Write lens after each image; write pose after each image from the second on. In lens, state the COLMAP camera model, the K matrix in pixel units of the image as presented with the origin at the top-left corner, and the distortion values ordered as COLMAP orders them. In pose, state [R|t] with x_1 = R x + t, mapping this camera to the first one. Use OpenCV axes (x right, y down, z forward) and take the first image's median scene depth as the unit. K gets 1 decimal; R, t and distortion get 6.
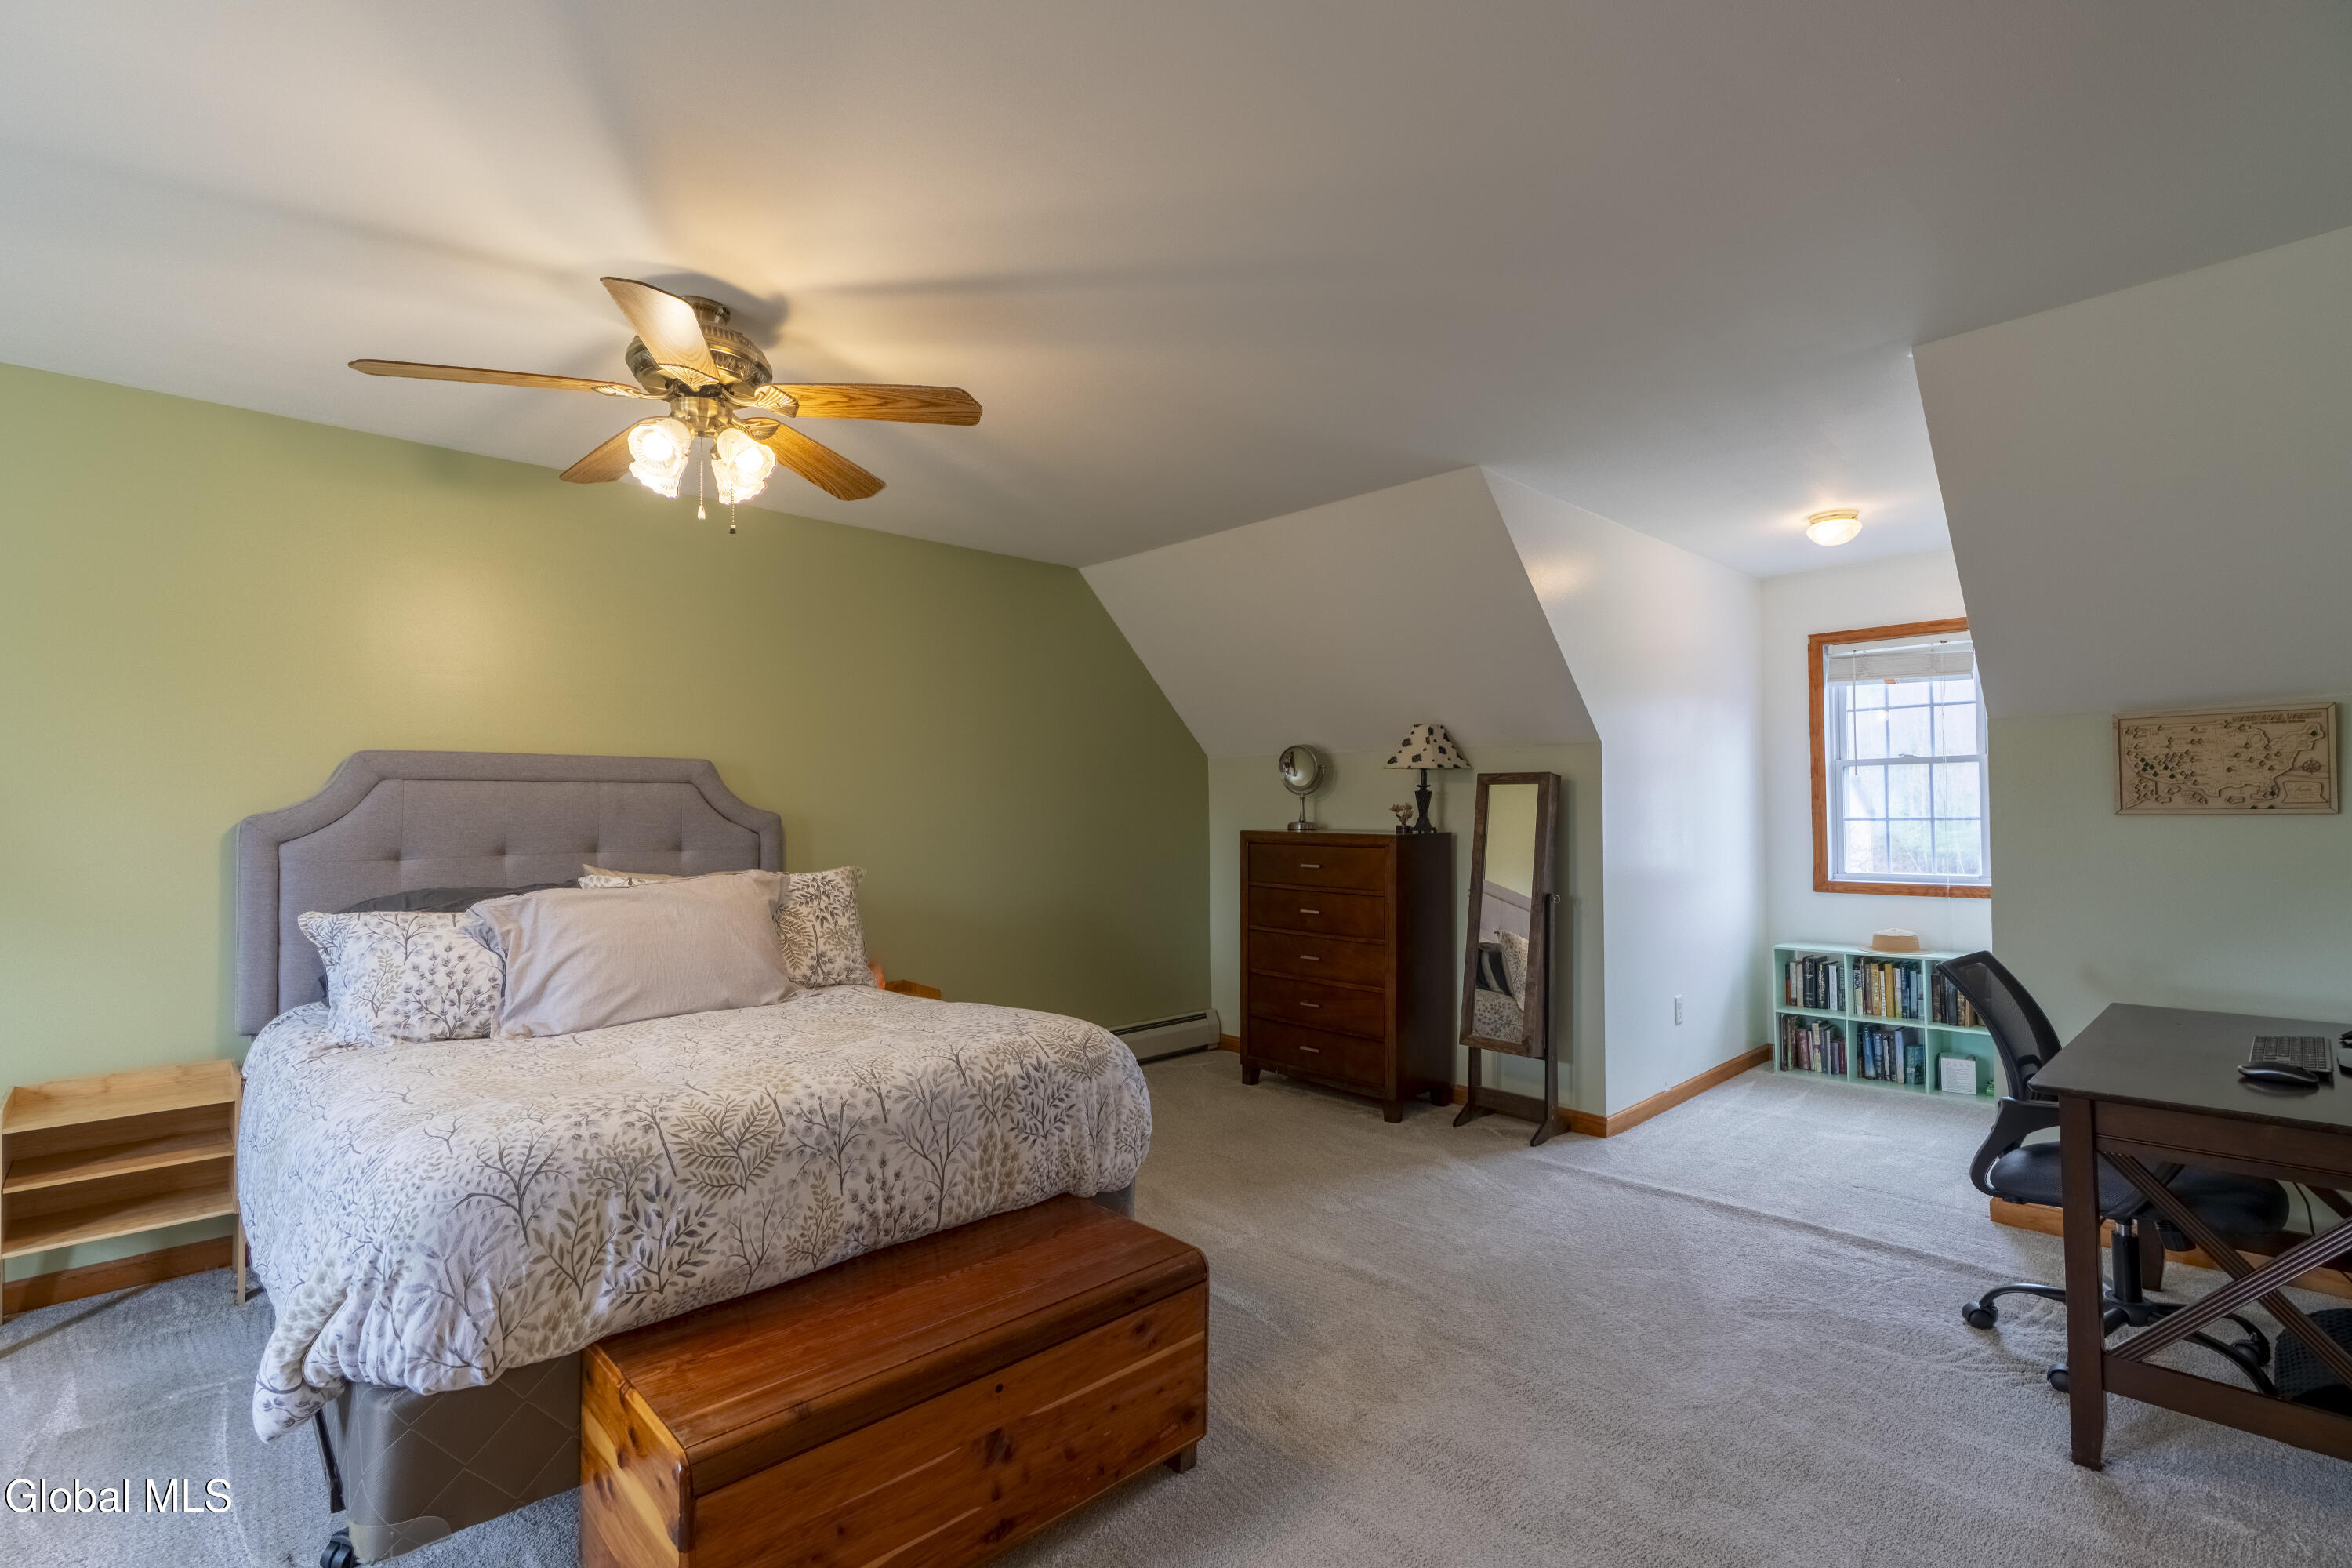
lens RADIAL K [[1061.6, 0, 1188.5], [0, 1061.6, 788.6], [0, 0, 1]] dist [0.001039, 0.001151]
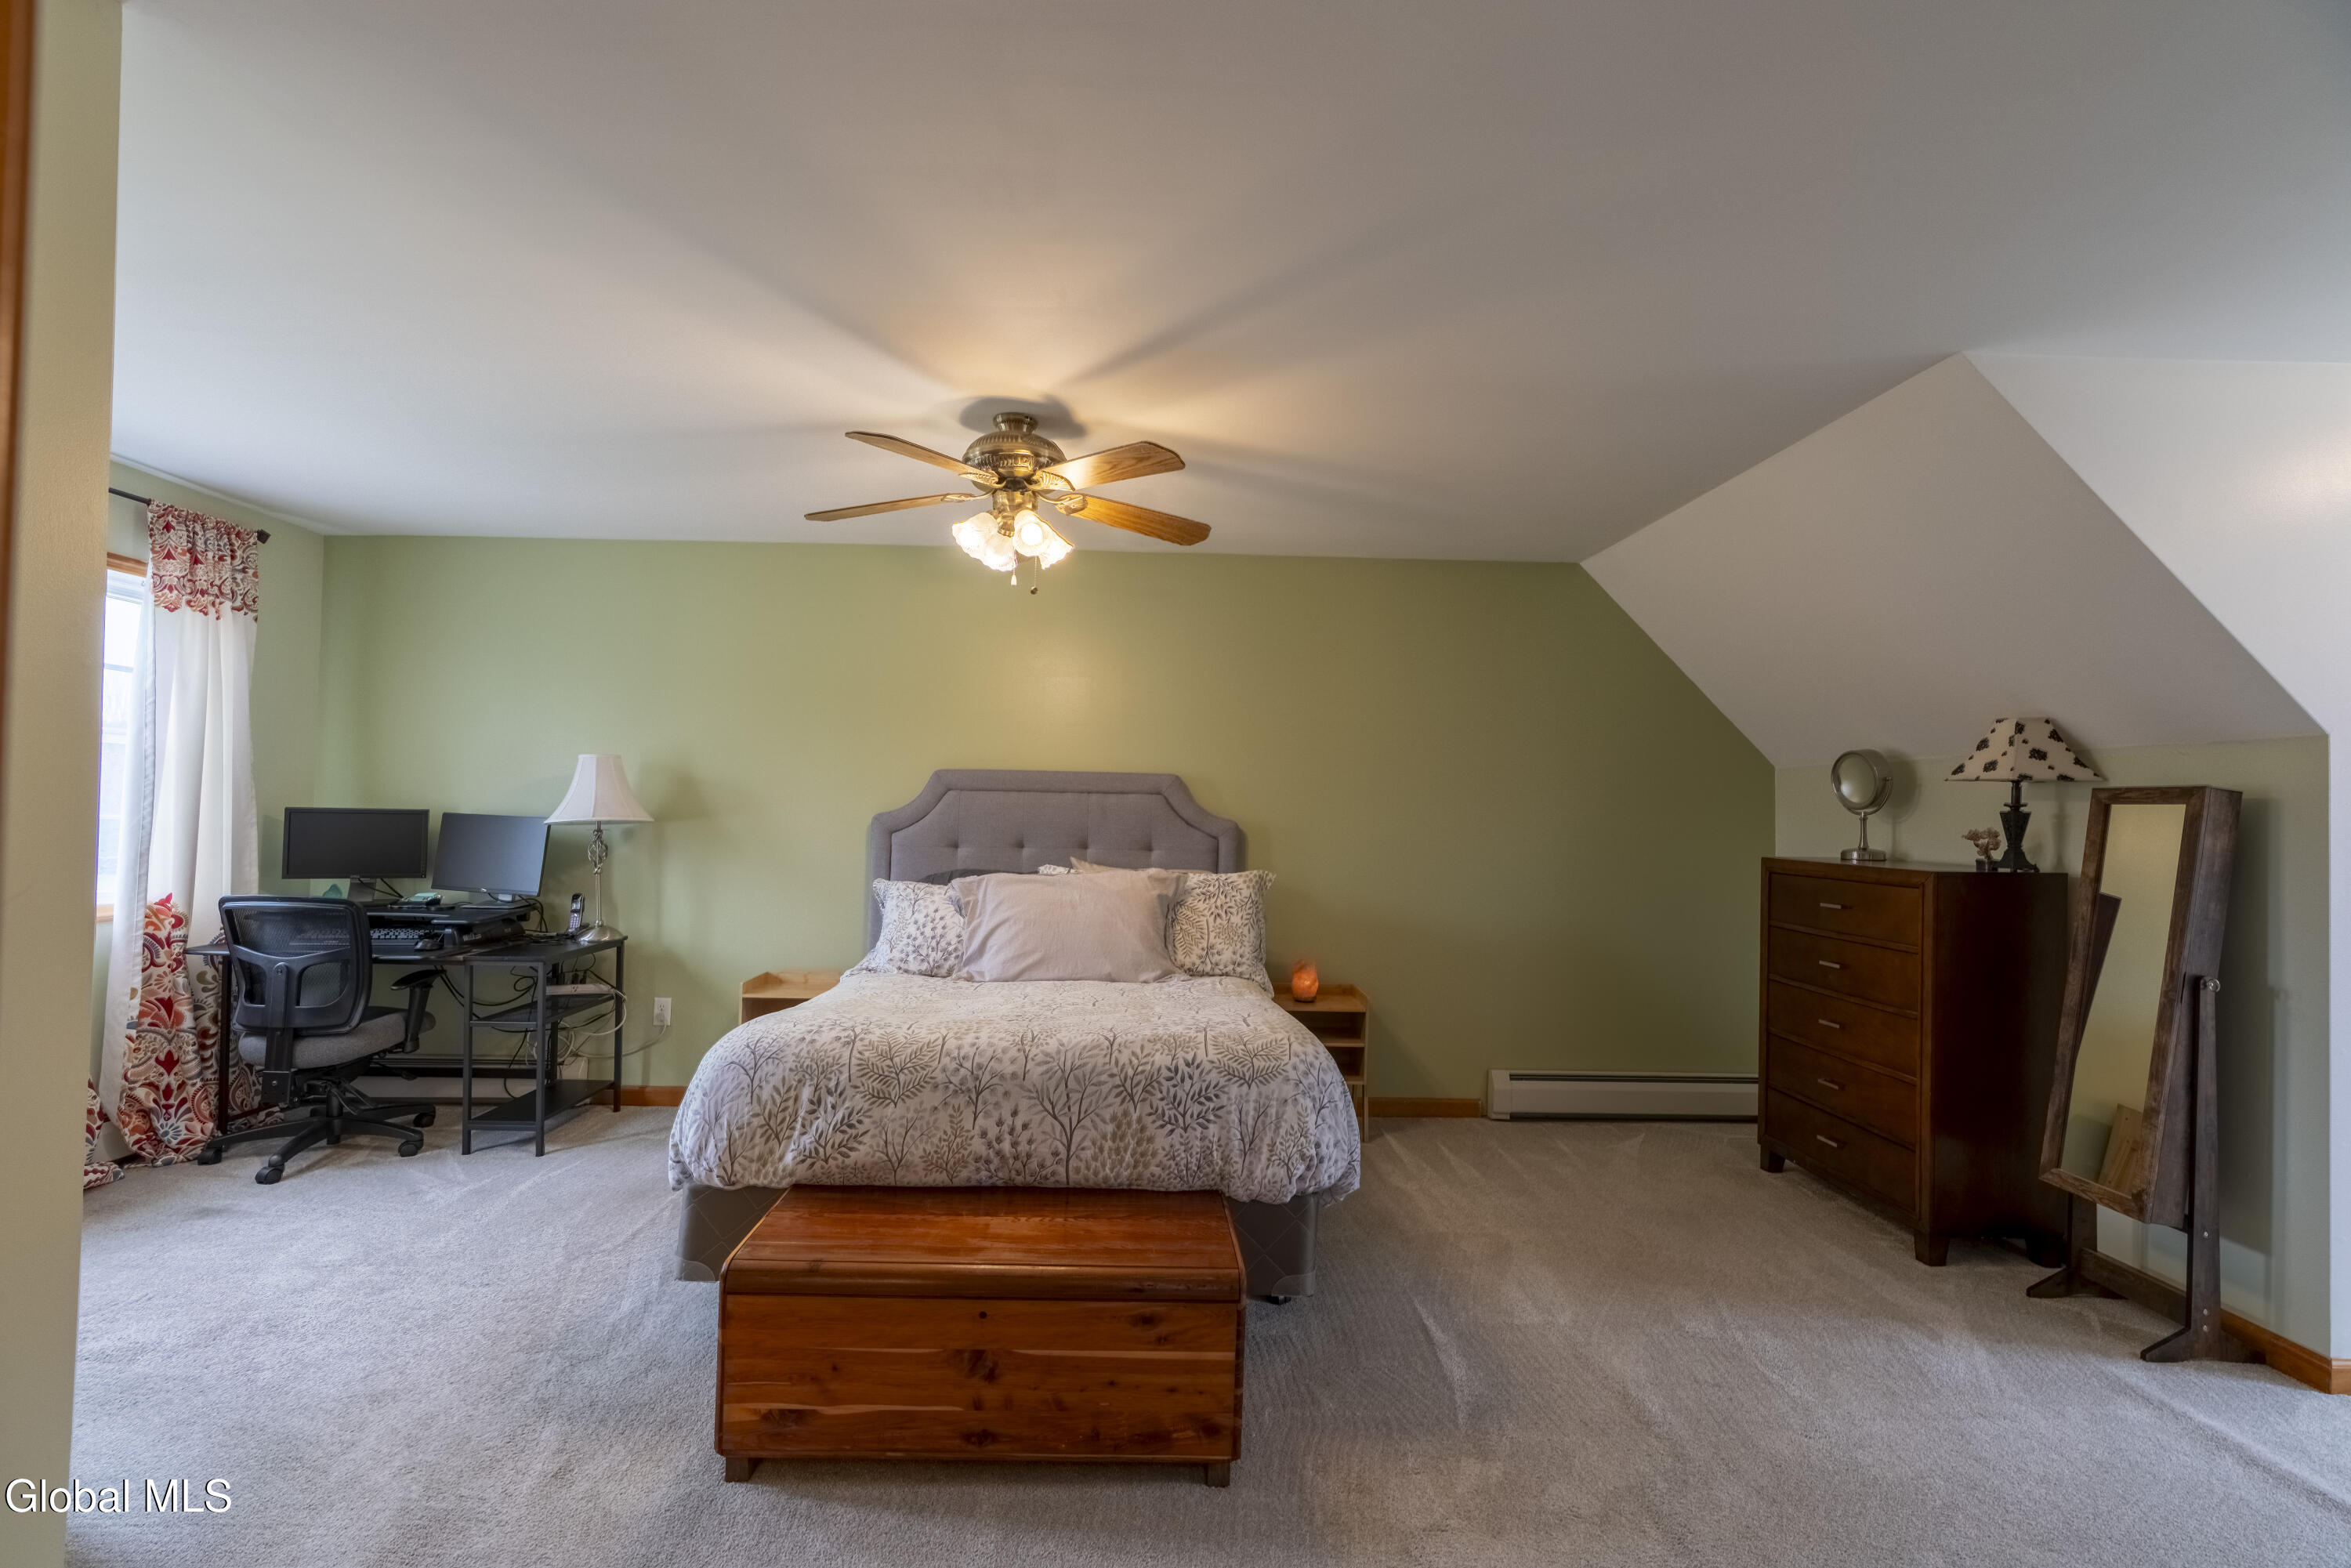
lens RADIAL K [[1061.1, 0, 1182.8], [0, 1061.1, 790.0], [0, 0, 1]] dist [0.001039, 0.001151]
pose [[0.744887, 0.003819, -0.667180, 0.447214], [-0.011004, 0.999918, -0.006561, -0.002900], [0.667100, 0.012229, 0.744868, 0.161262]]
